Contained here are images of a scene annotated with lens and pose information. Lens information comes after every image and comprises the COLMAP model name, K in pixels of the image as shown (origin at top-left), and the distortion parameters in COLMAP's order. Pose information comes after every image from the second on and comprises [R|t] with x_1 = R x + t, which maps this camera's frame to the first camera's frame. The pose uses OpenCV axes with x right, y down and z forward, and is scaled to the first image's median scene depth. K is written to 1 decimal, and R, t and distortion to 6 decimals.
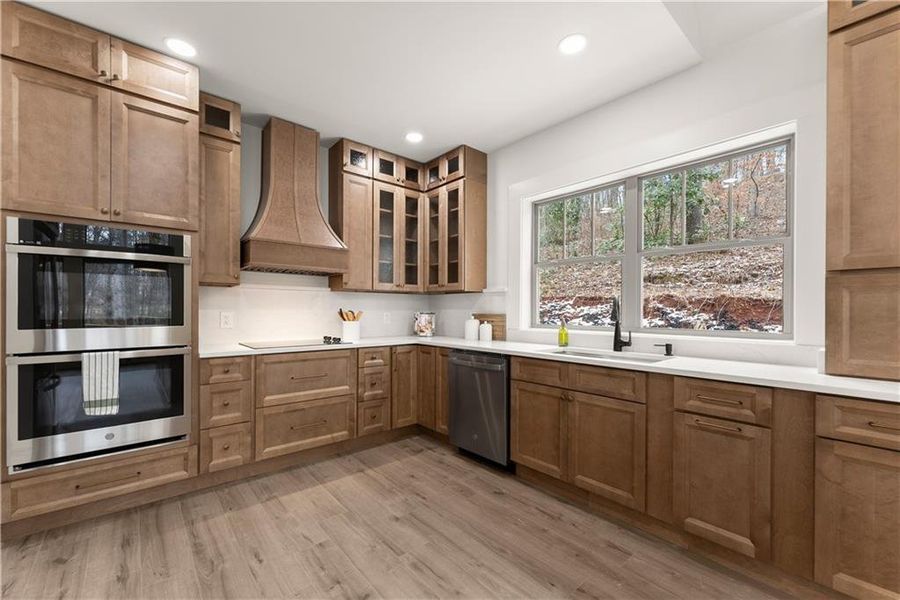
lens RADIAL K [[373.3, 0, 449.3], [0, 373.3, 310.3], [0, 0, 1]] dist [0.002677, 0.000130]
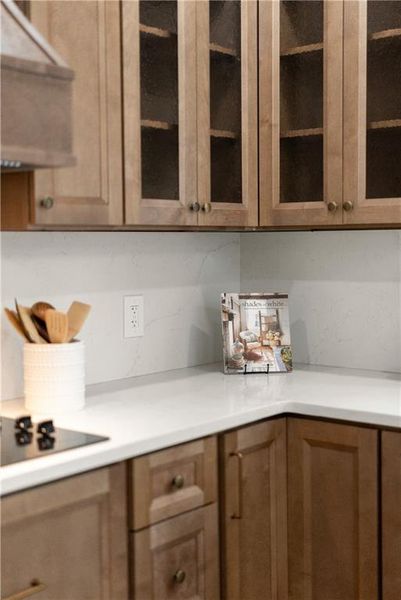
lens RADIAL K [[864.8, 0, 200.5], [0, 864.8, 300.0], [0, 0, 1]] dist [0.038146, 0.043625]
pose [[0.984553, -0.027968, 0.172837, -0.369911], [0.015925, 0.997372, 0.070676, -0.062737], [-0.174359, -0.066832, 0.982412, 0.504331]]
